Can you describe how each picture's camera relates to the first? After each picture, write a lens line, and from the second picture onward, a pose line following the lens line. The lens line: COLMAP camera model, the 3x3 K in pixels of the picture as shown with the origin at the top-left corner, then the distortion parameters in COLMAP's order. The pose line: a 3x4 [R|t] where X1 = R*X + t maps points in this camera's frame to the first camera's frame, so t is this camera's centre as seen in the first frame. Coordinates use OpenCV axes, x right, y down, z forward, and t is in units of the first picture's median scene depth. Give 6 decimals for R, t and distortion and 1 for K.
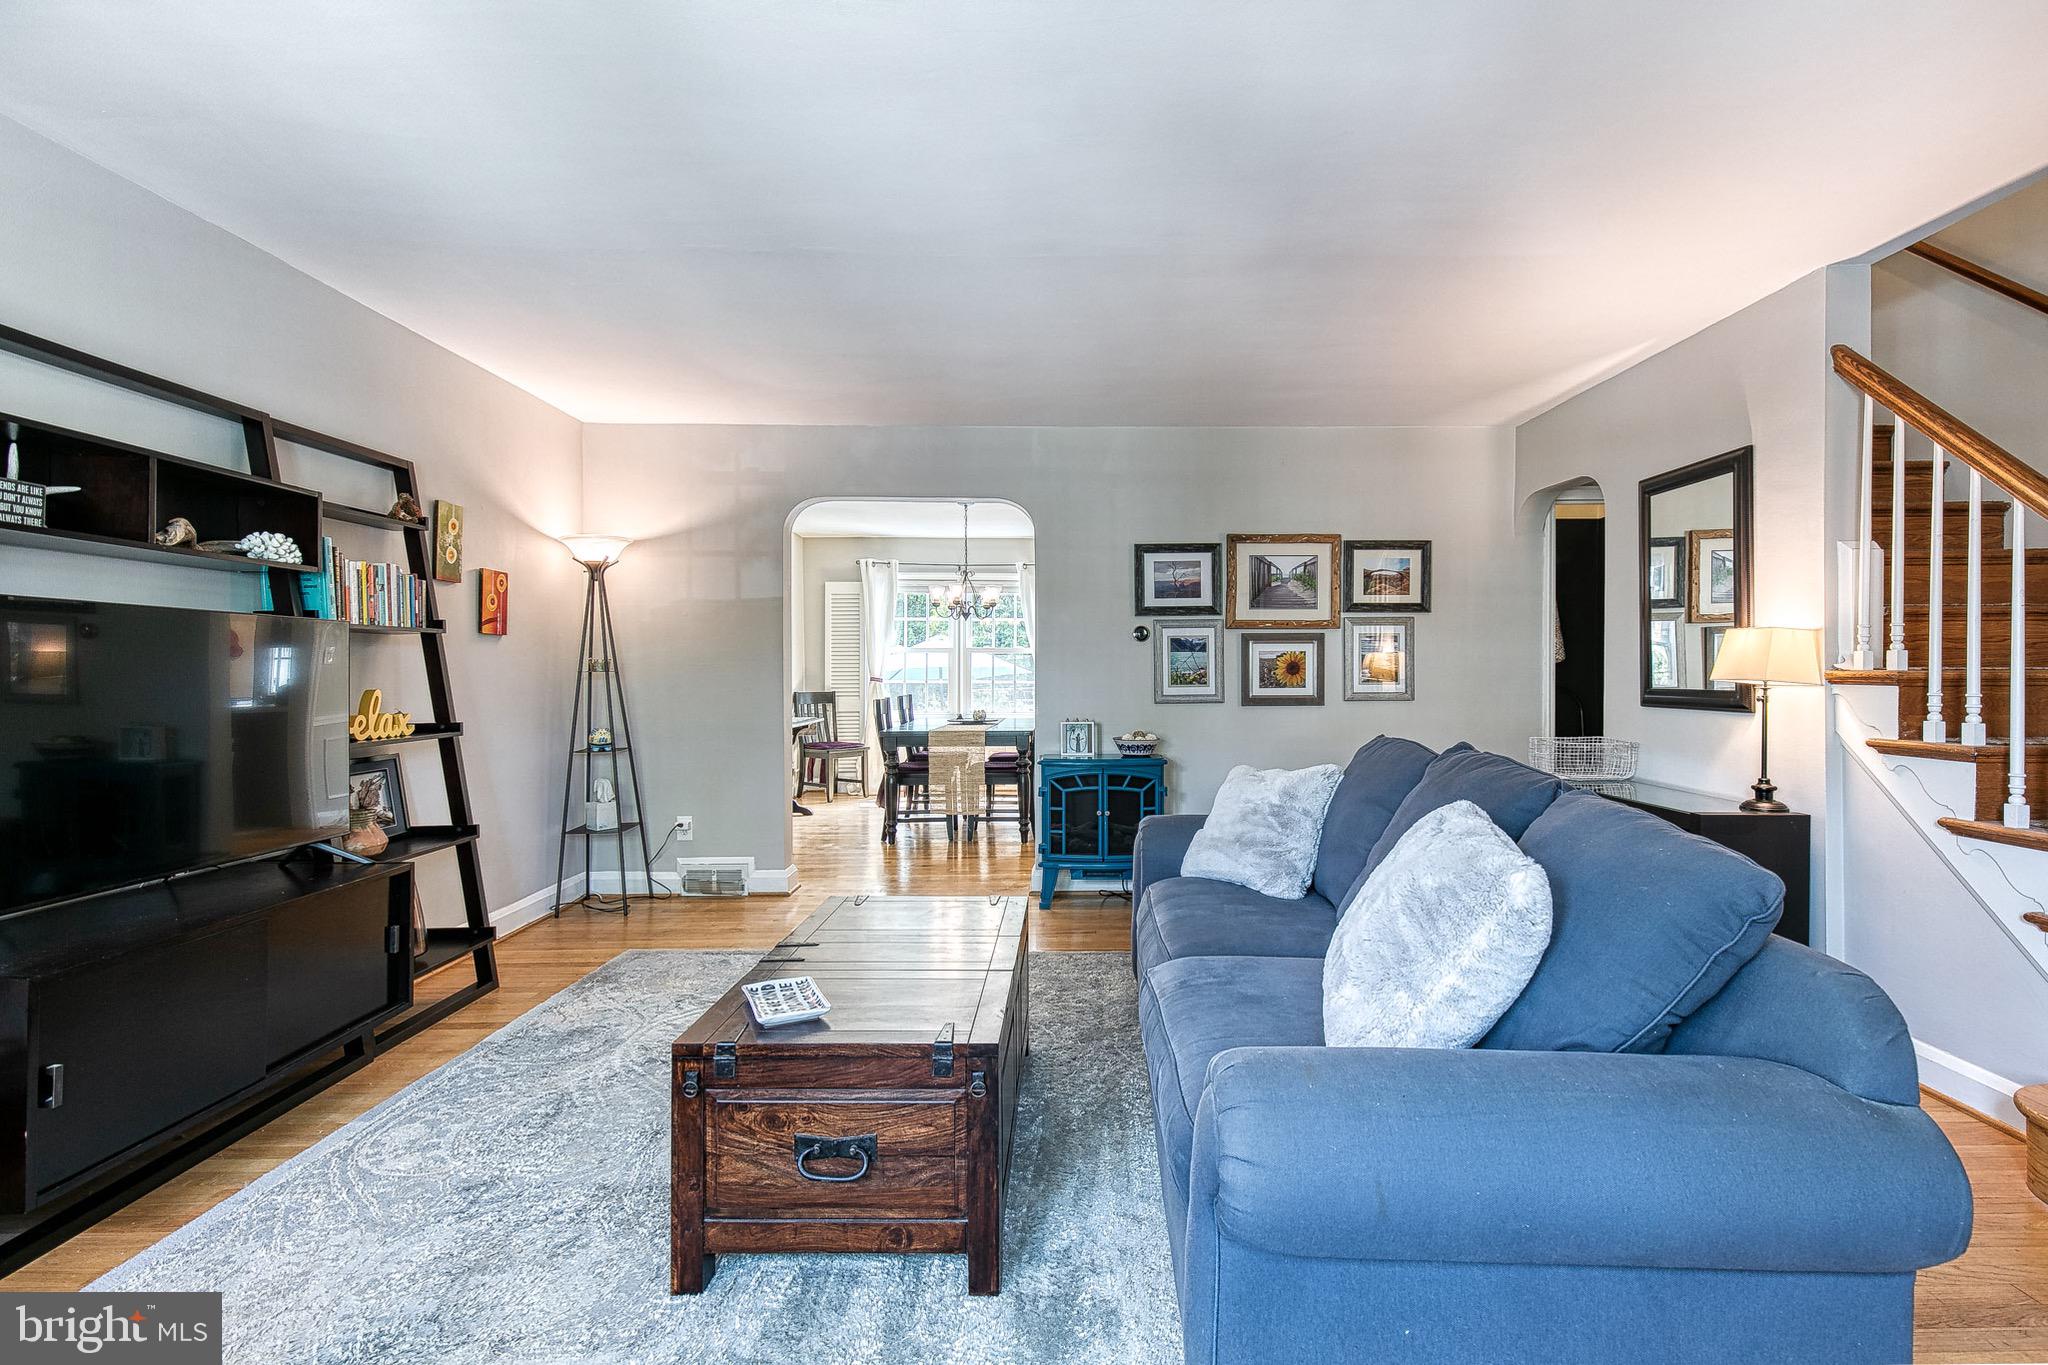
lens RADIAL K [[931.3, 0, 1065.8], [0, 931.3, 674.6], [0, 0, 1]] dist [0.010147, -0.000536]
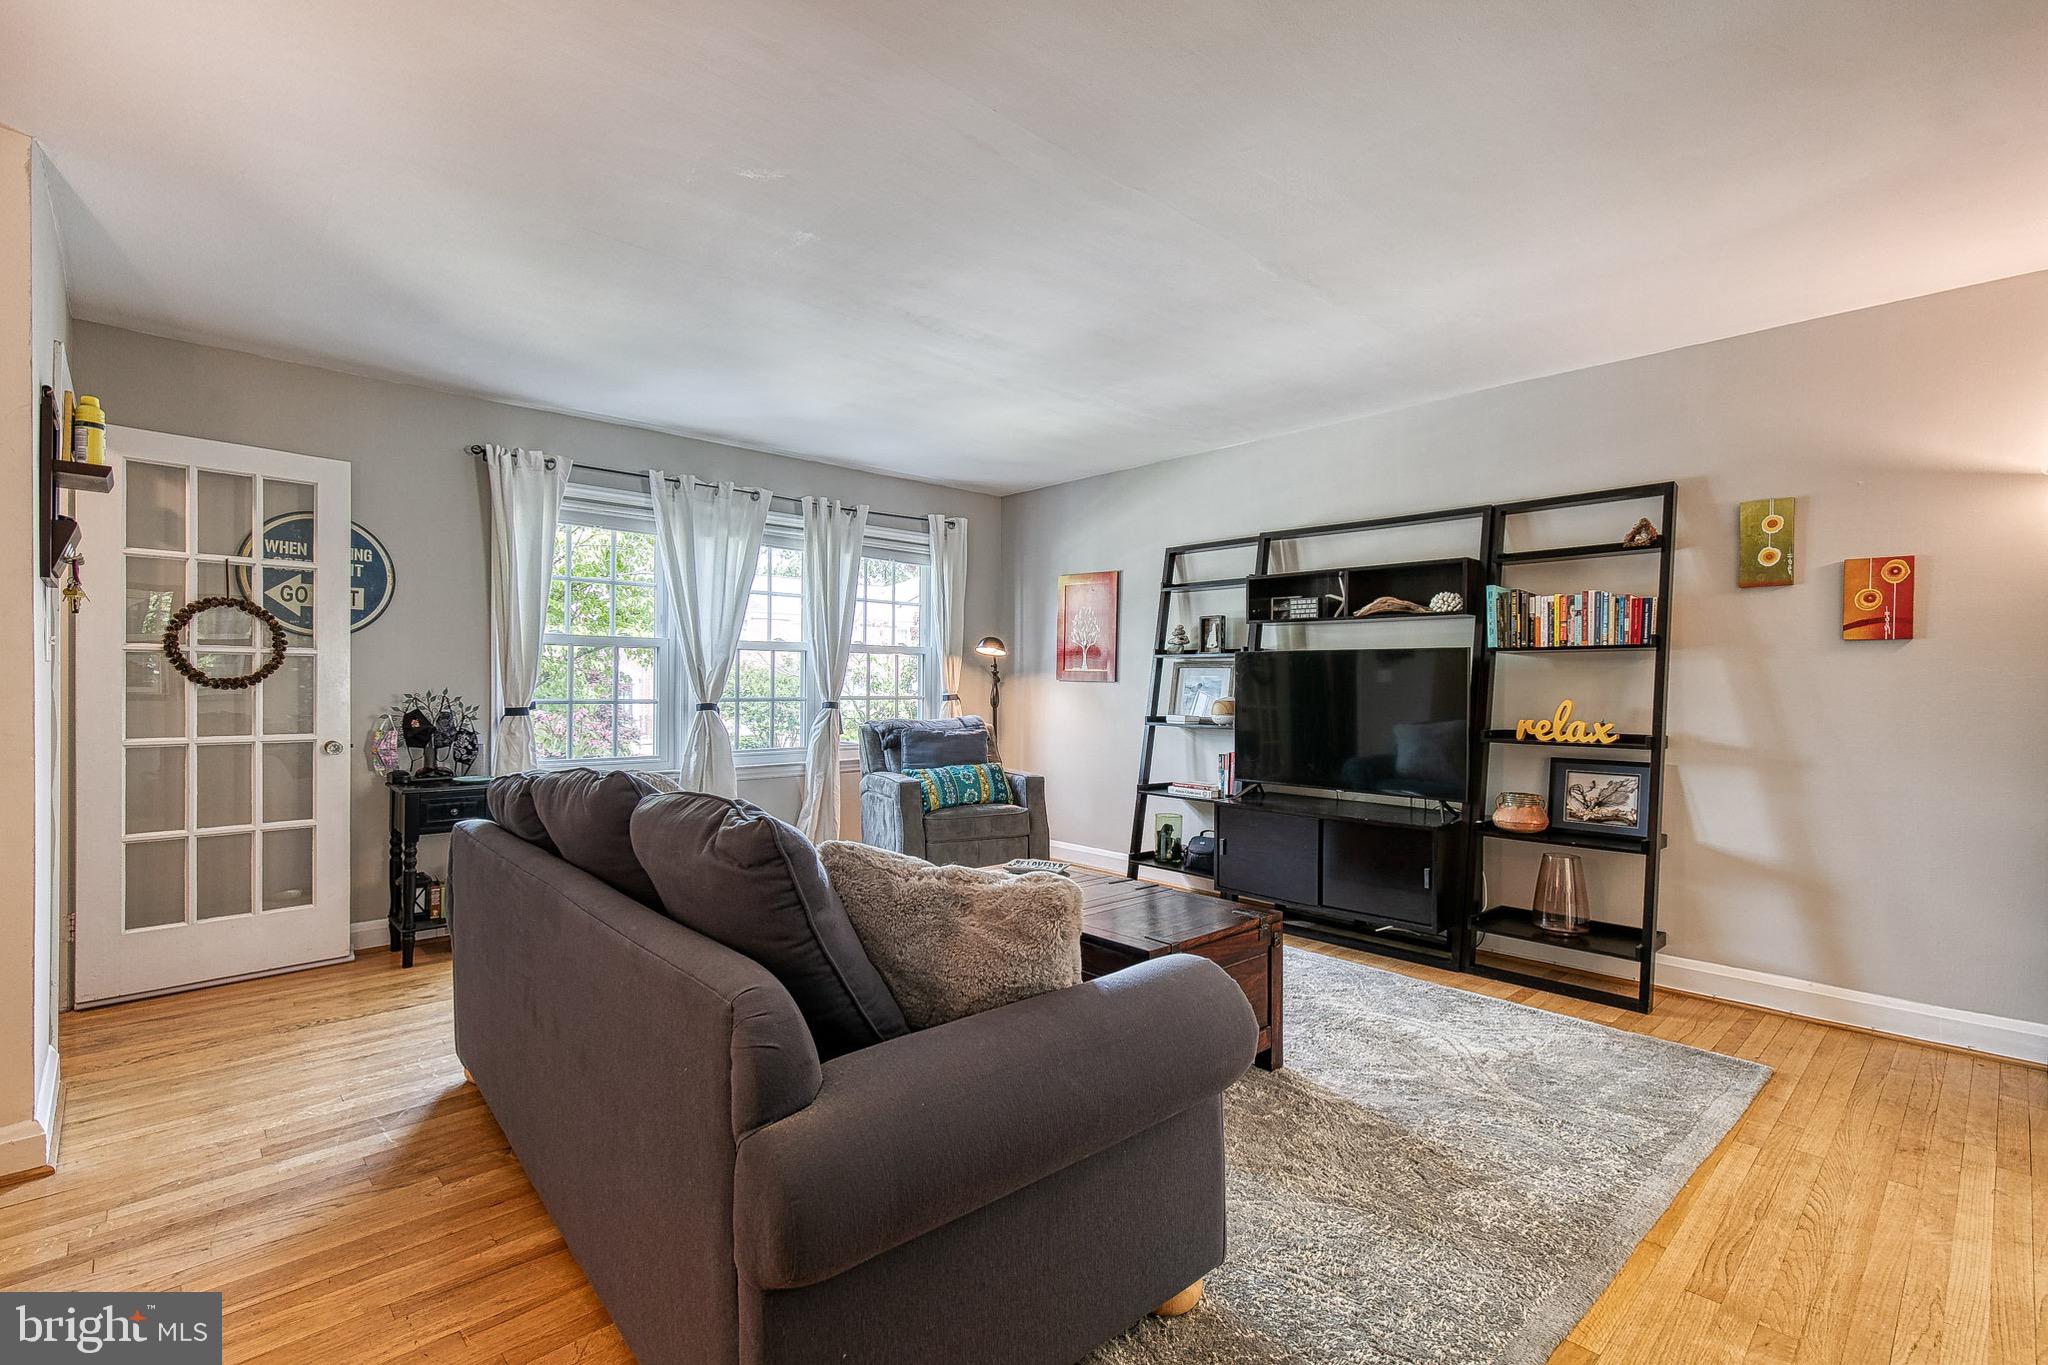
lens RADIAL K [[917.2, 0, 1044.6], [0, 917.2, 687.0], [0, 0, 1]] dist [0.008456, -0.002371]
pose [[-0.729192, -0.001495, -0.684308, 0.378052], [-0.009904, 0.999916, 0.008370, -0.002864], [0.684238, 0.012881, -0.729145, 0.976840]]
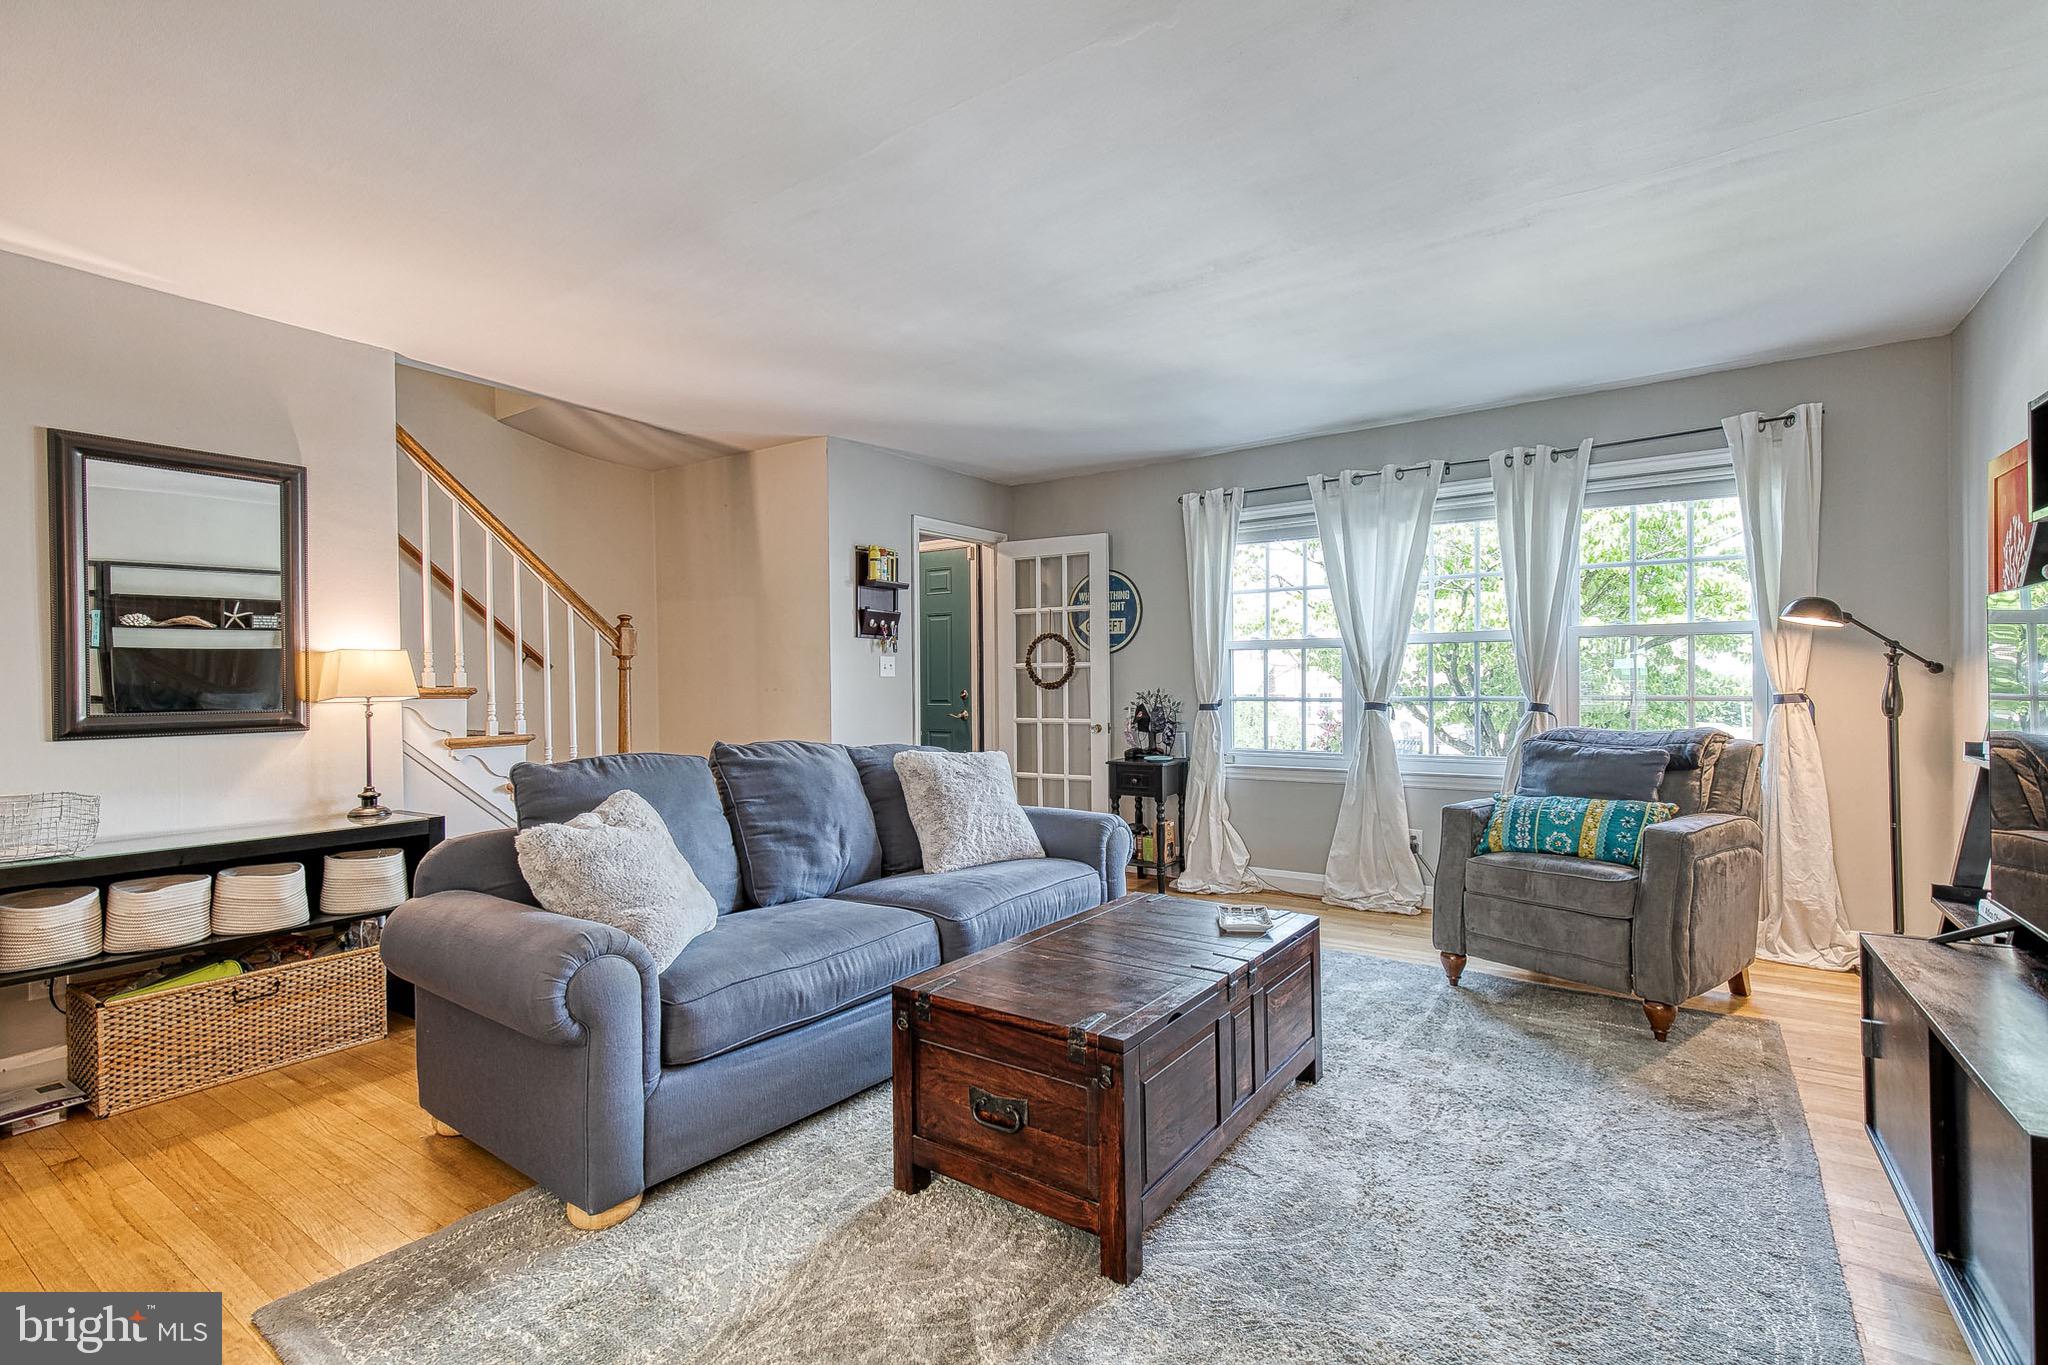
lens RADIAL K [[922.7, 0, 1041.7], [0, 922.7, 685.8], [0, 0, 1]] dist [0.010217, -0.000452]
pose [[-0.820567, 0.007019, 0.571507, -0.357898], [0.014286, 0.999864, 0.008231, -0.003353], [-0.571371, 0.014919, -0.820556, 0.981766]]
